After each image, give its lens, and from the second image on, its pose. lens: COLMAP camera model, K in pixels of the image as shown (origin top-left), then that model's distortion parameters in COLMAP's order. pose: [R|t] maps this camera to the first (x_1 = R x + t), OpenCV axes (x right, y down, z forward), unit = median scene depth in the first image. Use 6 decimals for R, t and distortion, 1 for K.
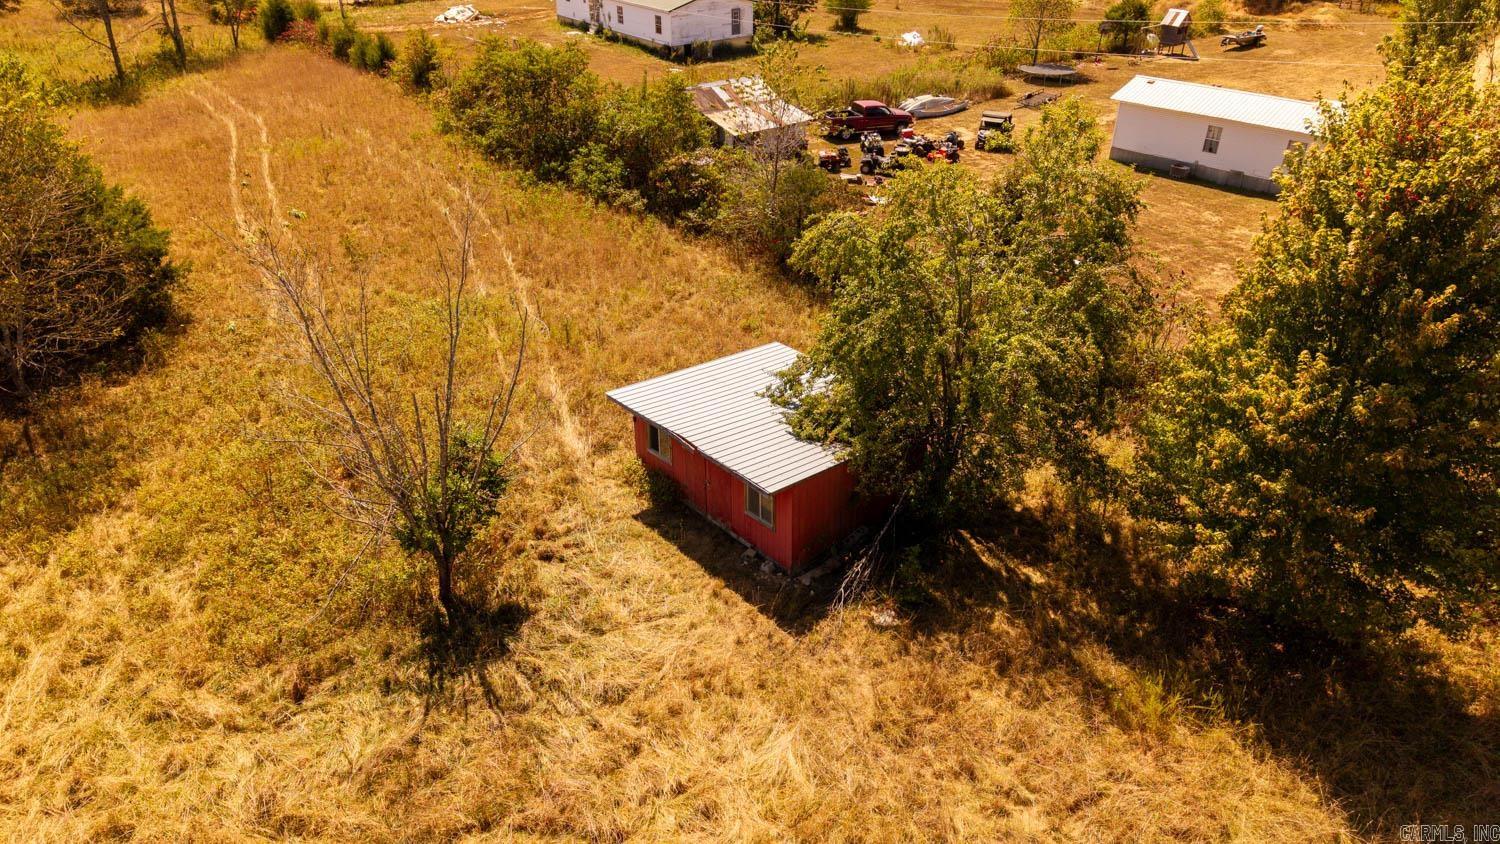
lens RADIAL K [[966.9, 0, 750.0], [0, 966.9, 422.0], [0, 0, 1]] dist [0.074655, -0.003755]
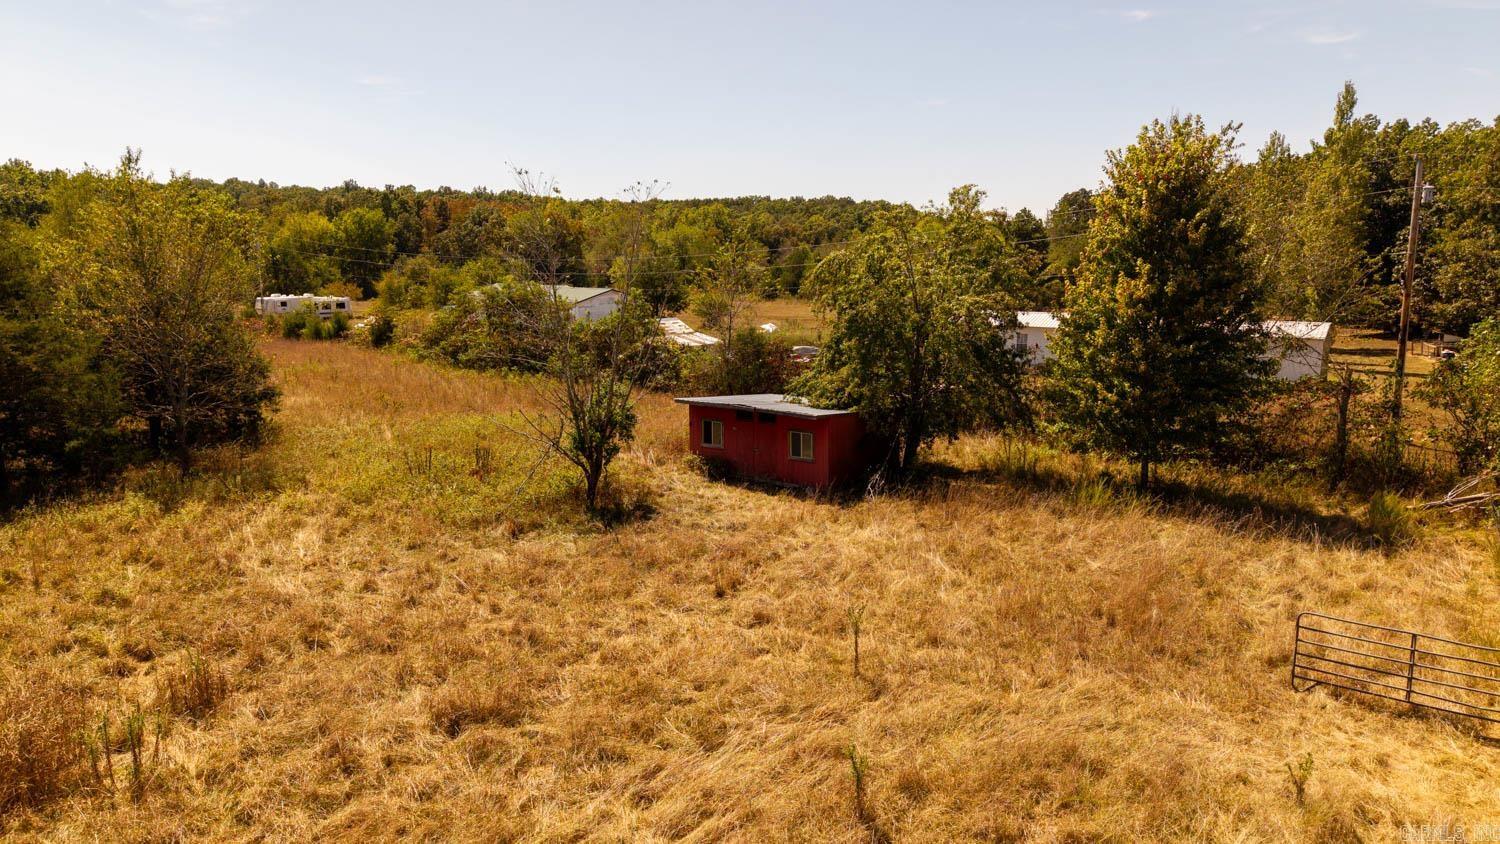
lens RADIAL K [[966.9, 0, 750.0], [0, 966.9, 422.0], [0, 0, 1]] dist [0.074655, -0.003755]
pose [[0.982075, -0.028889, 0.186261, -0.333903], [0.094387, 0.930734, -0.353307, 0.556997], [-0.163153, 0.364554, 0.916778, -0.310560]]
